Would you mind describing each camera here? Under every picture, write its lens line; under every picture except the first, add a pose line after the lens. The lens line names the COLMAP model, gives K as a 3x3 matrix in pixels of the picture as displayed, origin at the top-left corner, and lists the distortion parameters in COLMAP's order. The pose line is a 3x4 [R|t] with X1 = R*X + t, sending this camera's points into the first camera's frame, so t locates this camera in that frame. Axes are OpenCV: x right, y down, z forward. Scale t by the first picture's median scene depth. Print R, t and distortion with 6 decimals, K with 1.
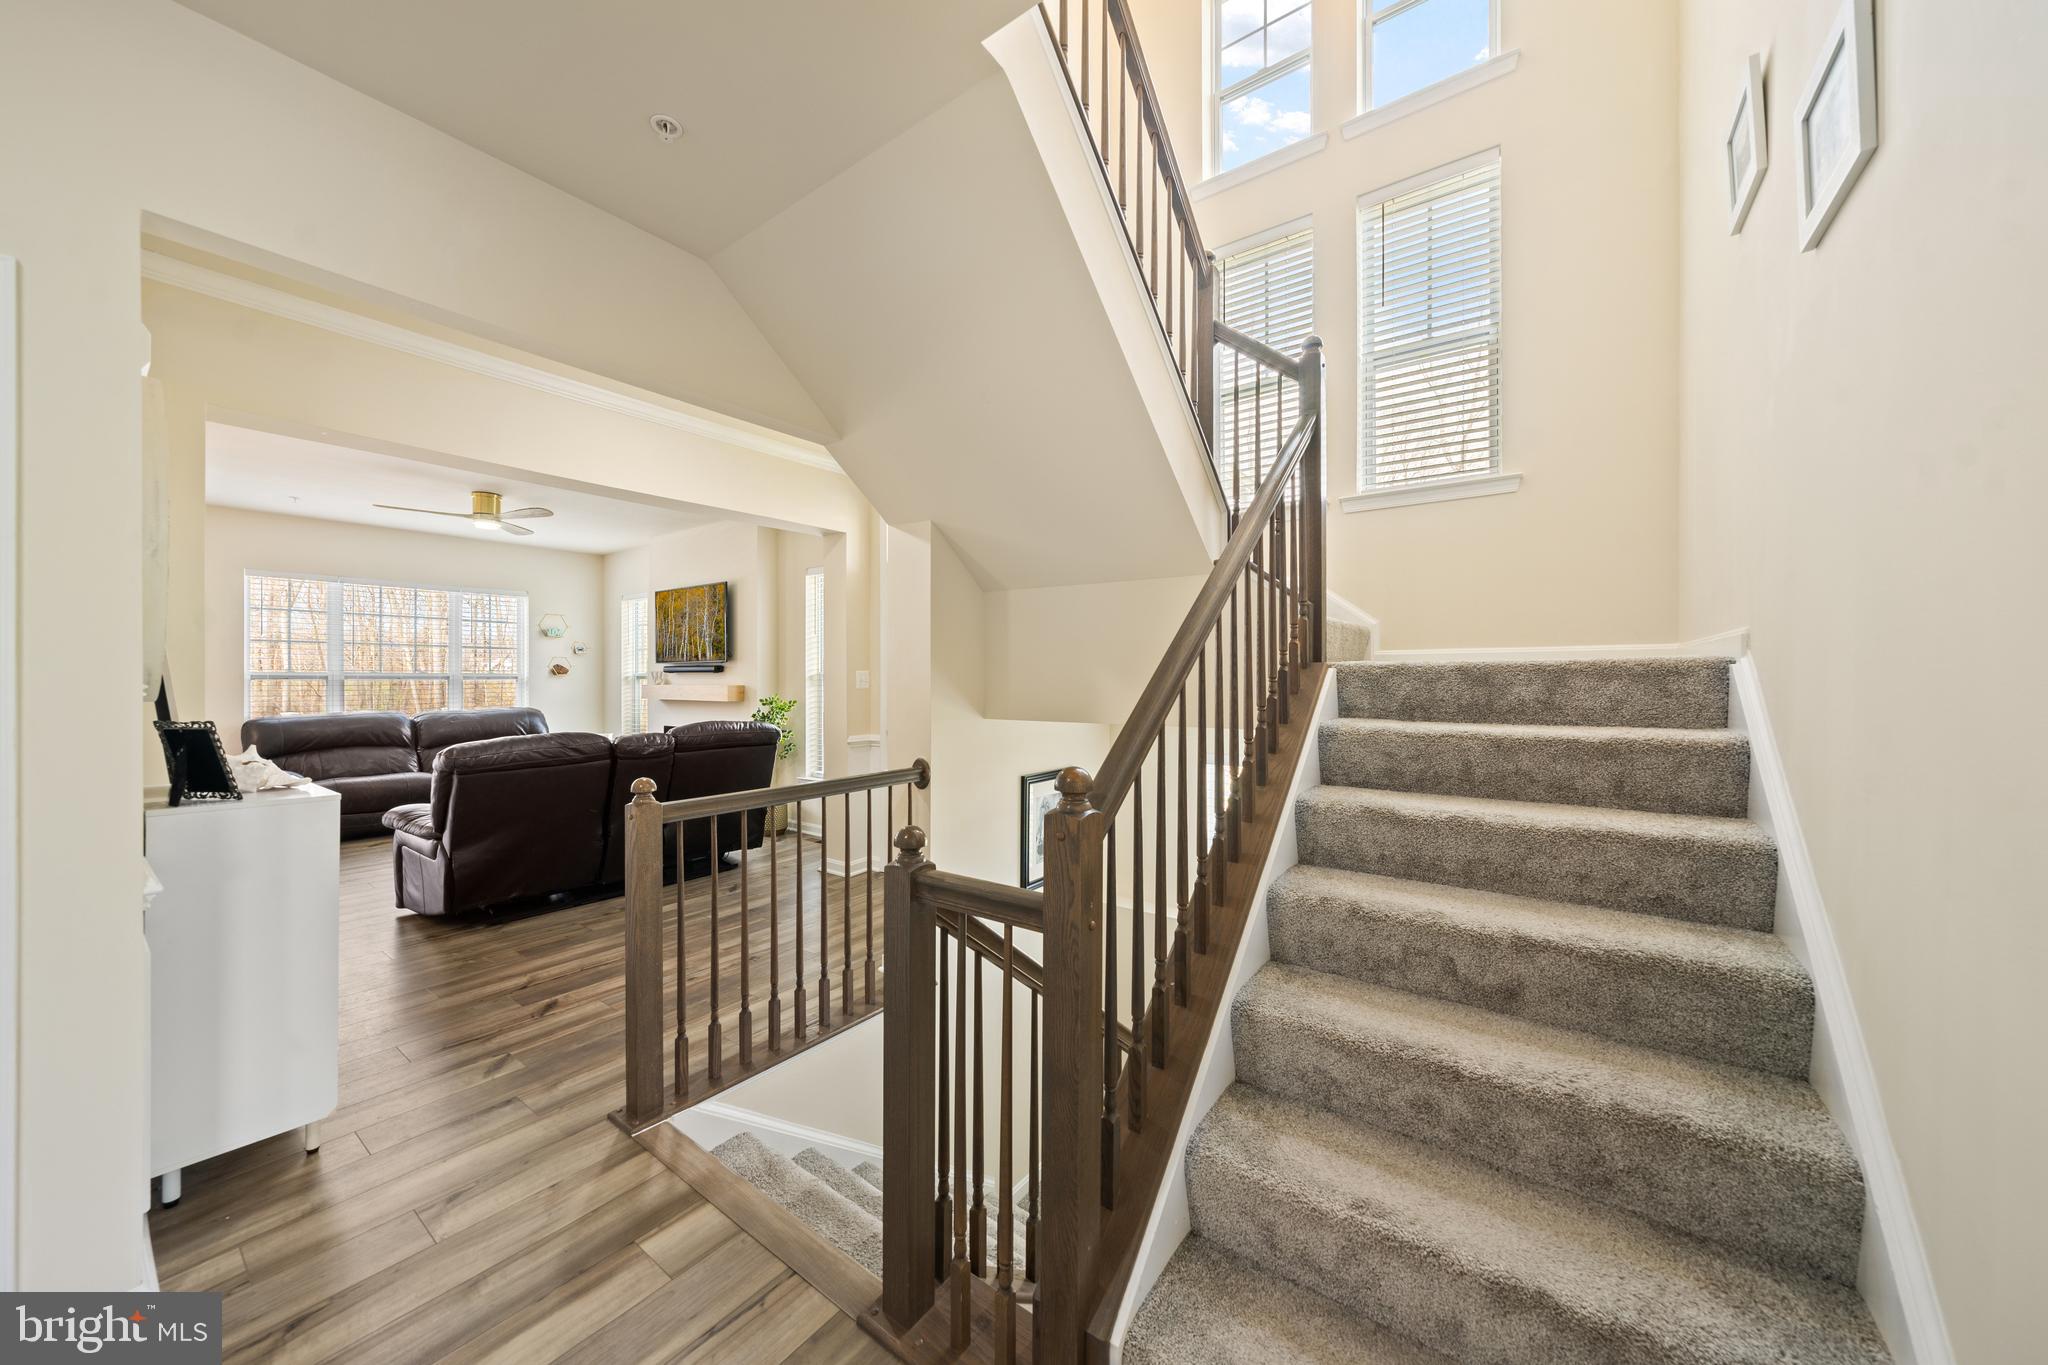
lens RADIAL K [[716.3, 0, 1036.1], [0, 716.3, 673.2], [0, 0, 1]] dist [-0.001361, -0.000048]
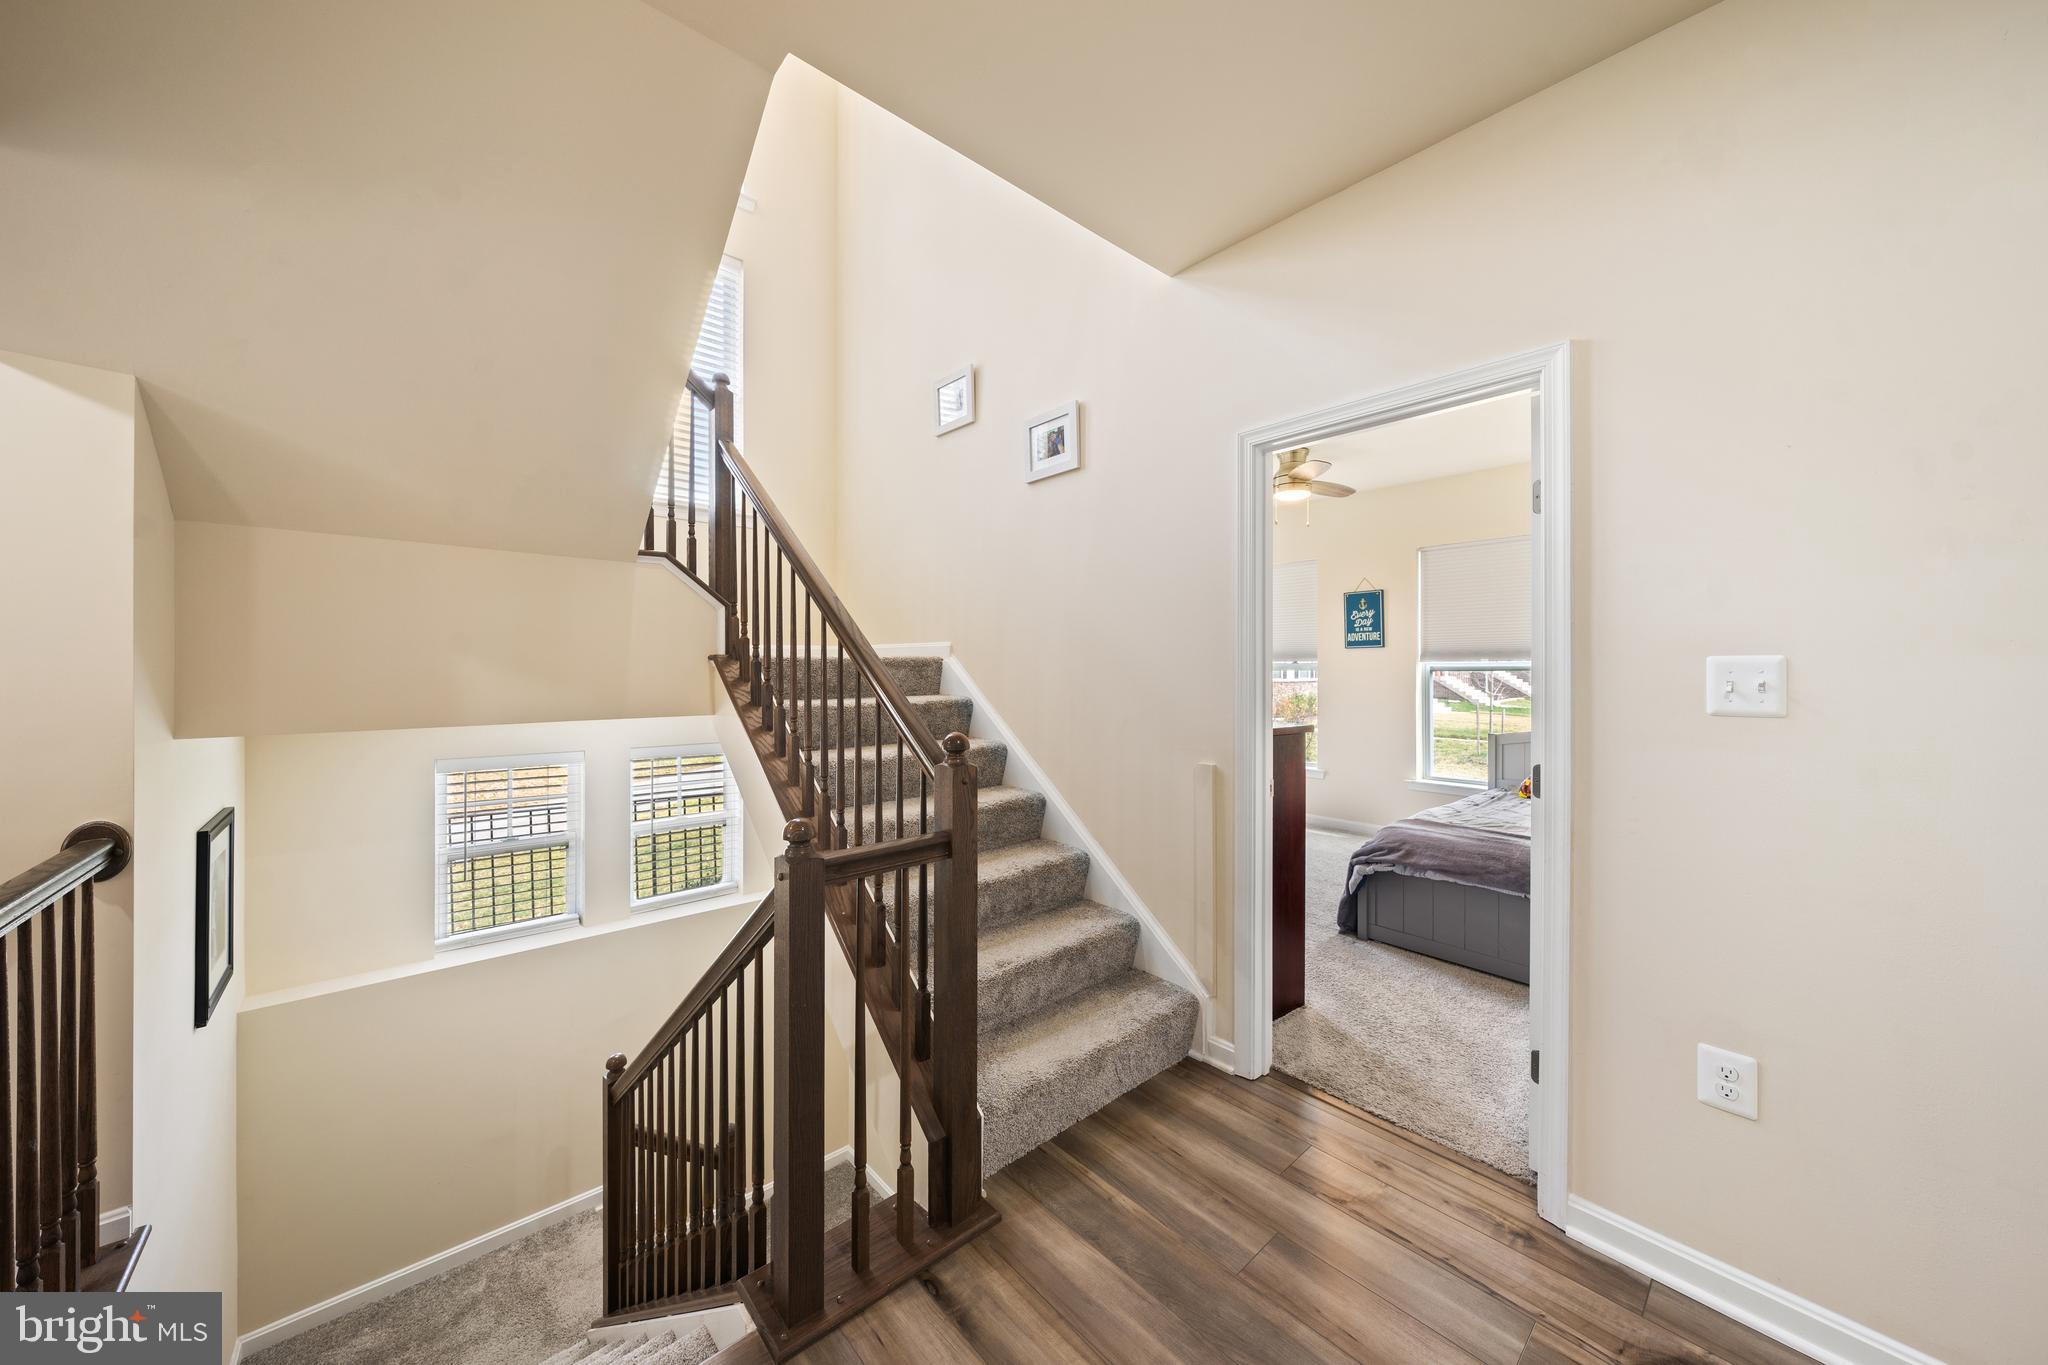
lens RADIAL K [[688.2, 0, 1019.0], [0, 688.2, 664.4], [0, 0, 1]] dist [0.000896, 0.000057]
pose [[0.222722, -0.000684, 0.974882, -0.776367], [-0.006151, 0.999979, 0.002107, -0.007759], [-0.974863, -0.006465, 0.222713, 0.371586]]
